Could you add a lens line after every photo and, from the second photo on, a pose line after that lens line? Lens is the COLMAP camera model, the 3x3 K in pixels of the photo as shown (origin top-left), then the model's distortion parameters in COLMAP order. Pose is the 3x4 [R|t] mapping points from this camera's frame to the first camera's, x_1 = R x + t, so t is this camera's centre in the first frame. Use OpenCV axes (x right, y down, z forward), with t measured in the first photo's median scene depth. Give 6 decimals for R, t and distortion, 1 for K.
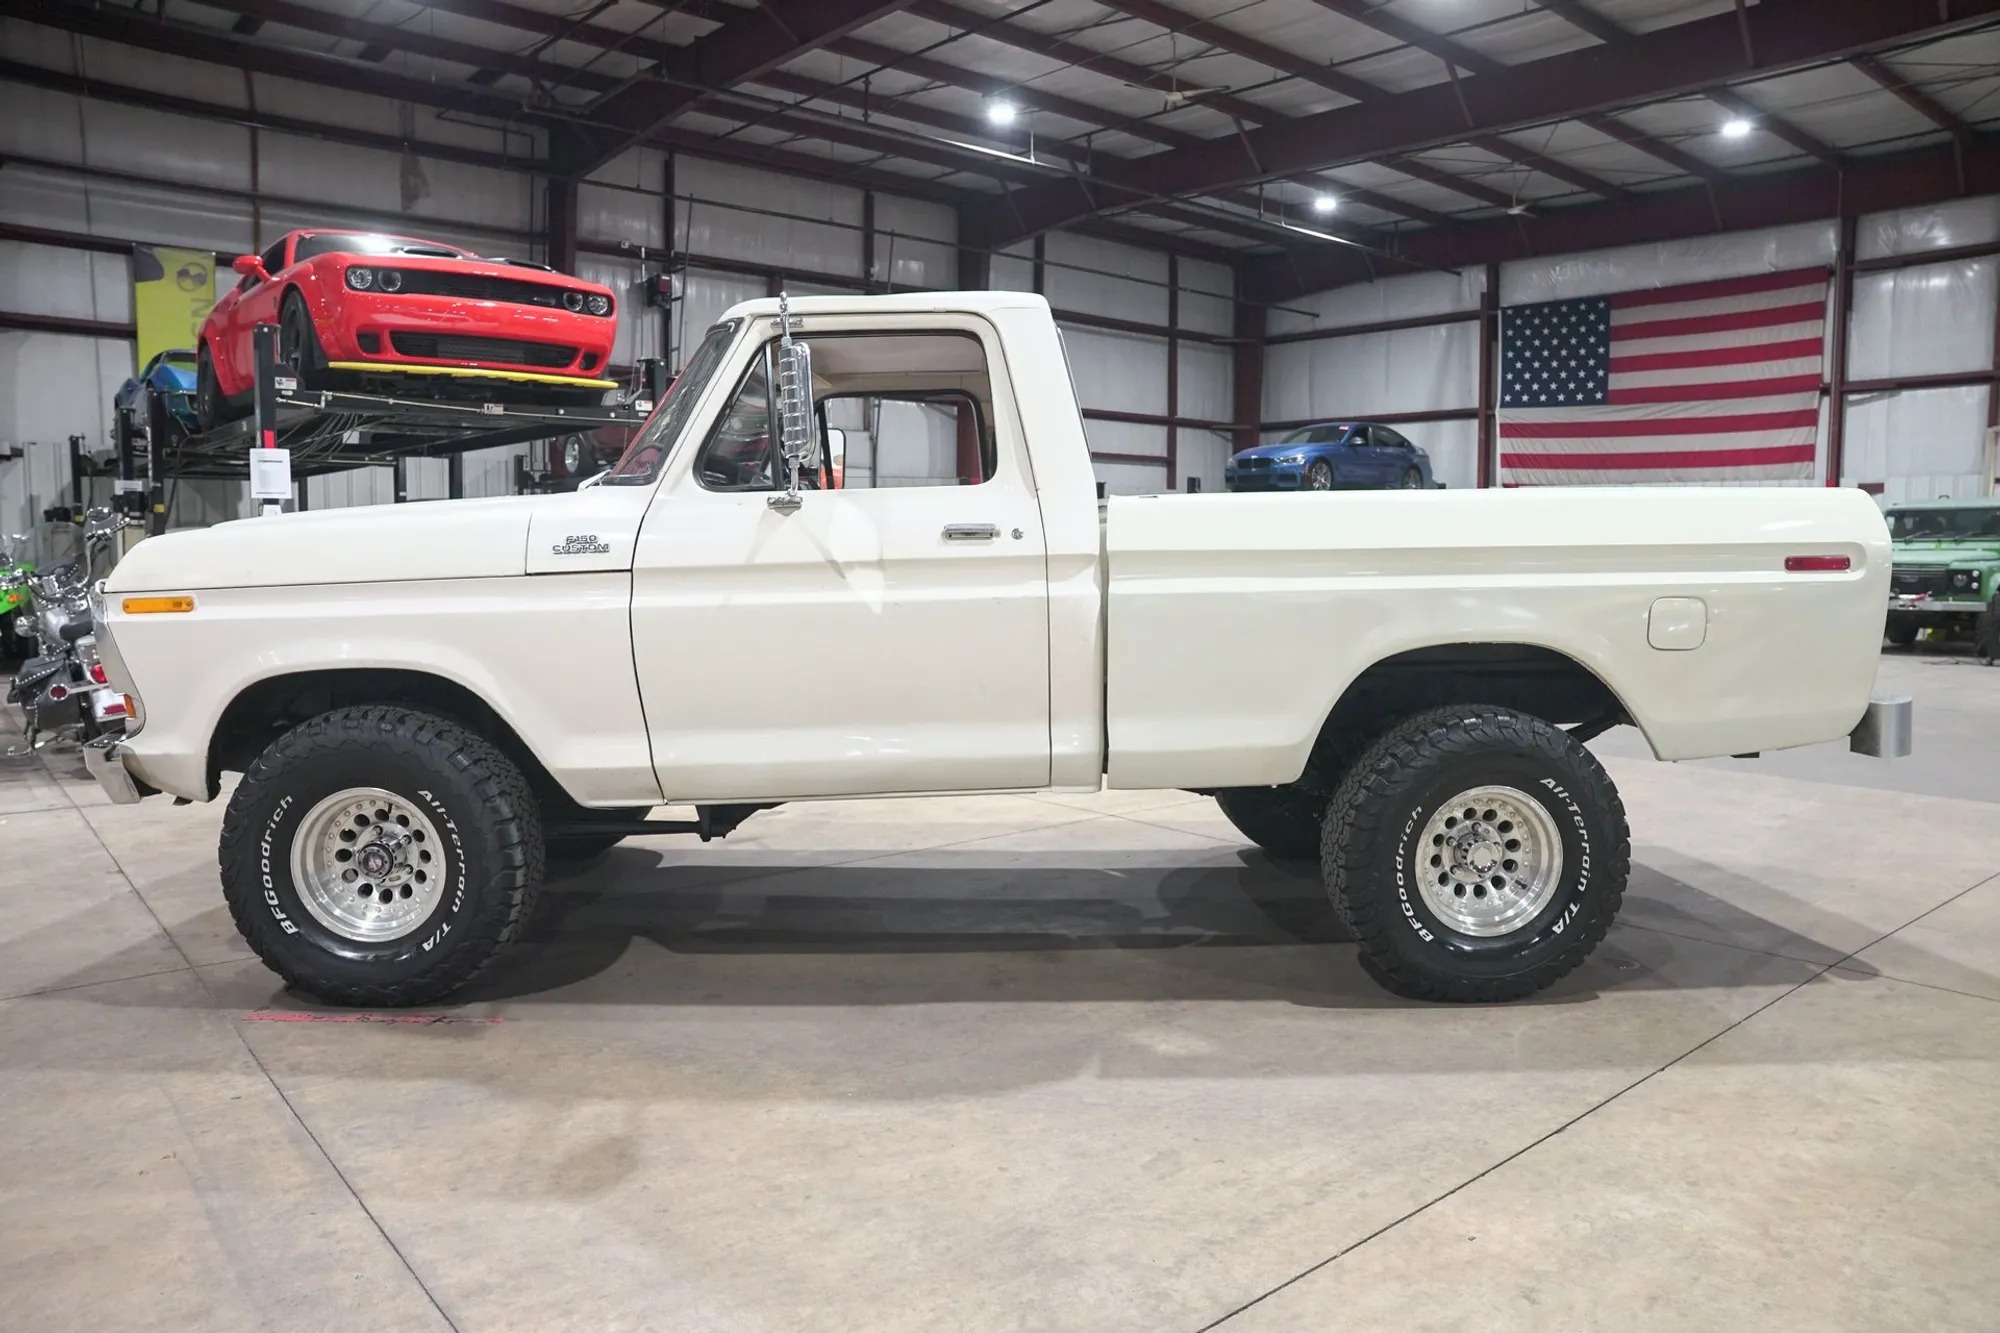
lens RADIAL K [[1368.8, 0, 1004.9], [0, 1368.8, 668.2], [0, 0, 1]] dist [-0.139375, 0.109604]
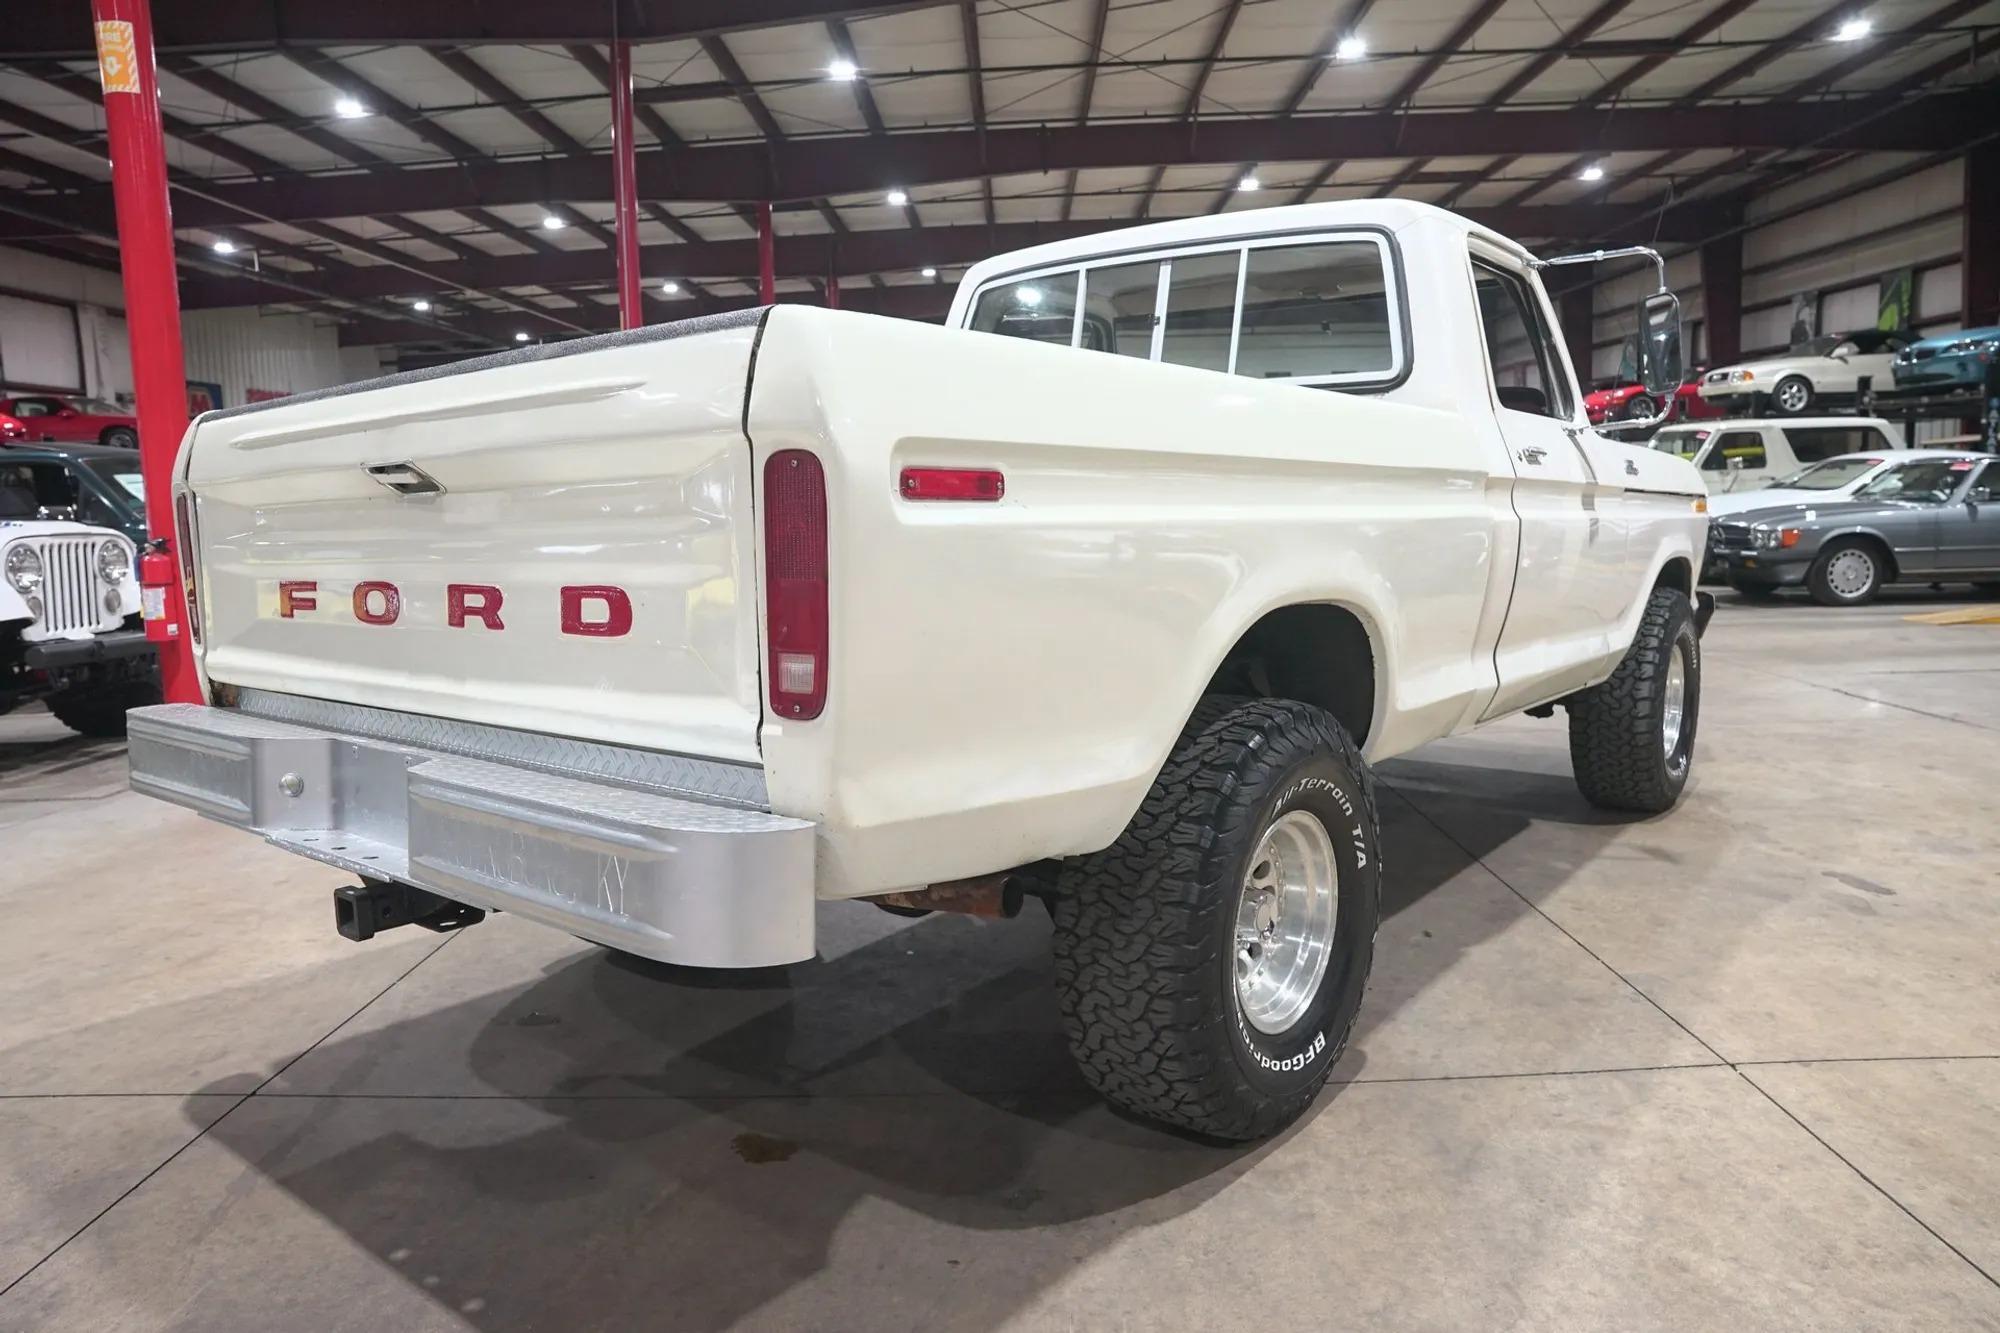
lens RADIAL K [[1368.8, 0, 1004.9], [0, 1368.8, 668.2], [0, 0, 1]] dist [-0.139375, 0.109604]
pose [[-0.656597, 0.109453, -0.746258, 0.292473], [-0.043773, 0.982217, 0.182574, -0.047697], [0.752971, 0.152544, -0.640130, 0.581275]]
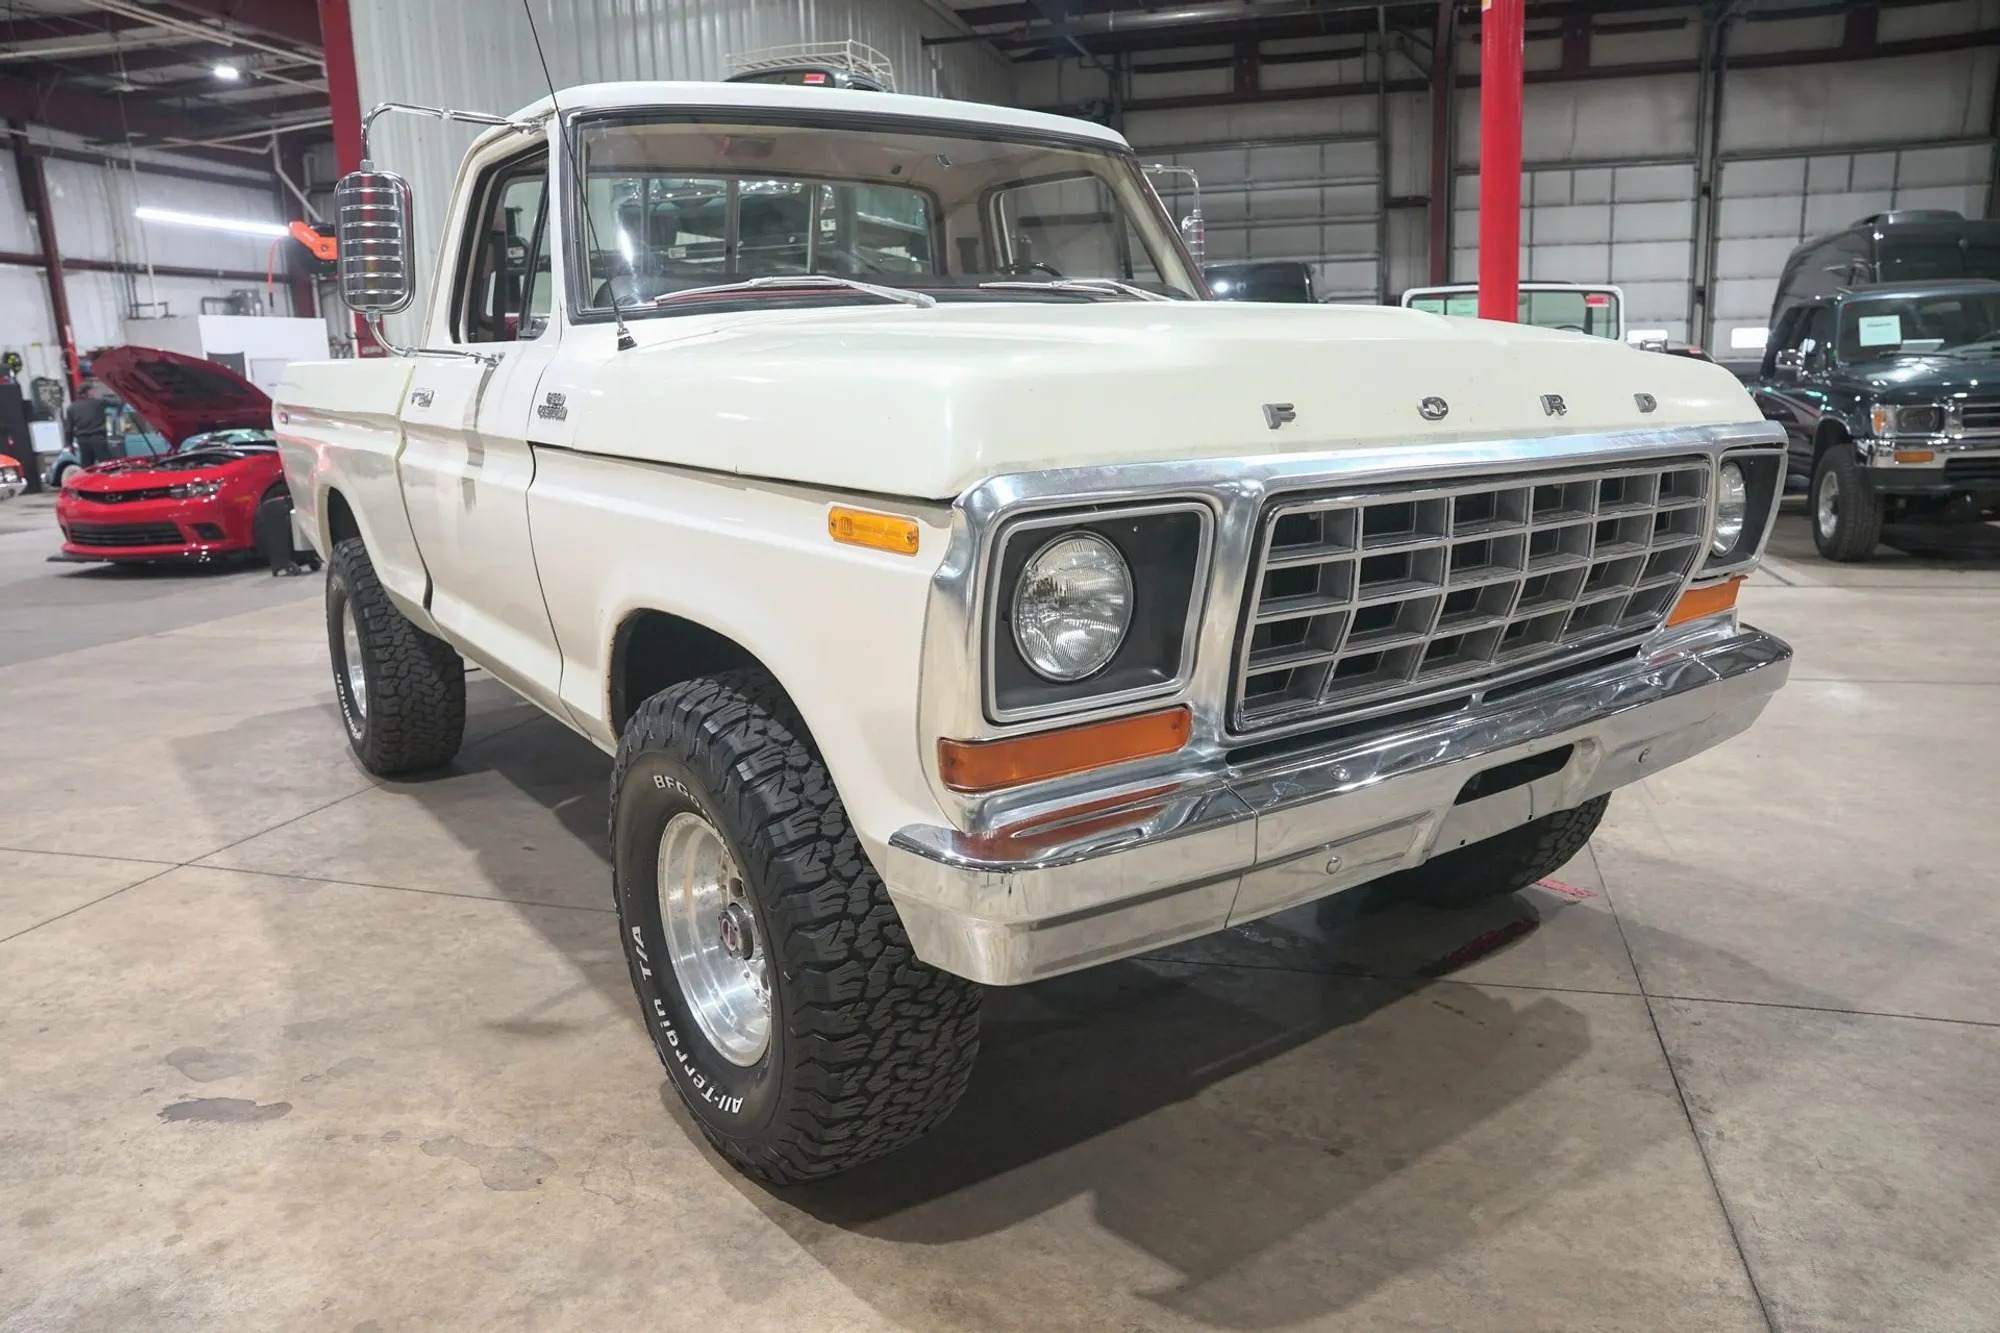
lens RADIAL K [[1371.1, 0, 1001.6], [0, 1371.1, 669.1], [0, 0, 1]] dist [-0.141215, 0.111857]
pose [[-0.550838, -0.165321, 0.818075, -0.321944], [0.102935, 0.959245, 0.263159, -0.051333], [-0.828240, 0.229167, -0.511372, 0.527491]]
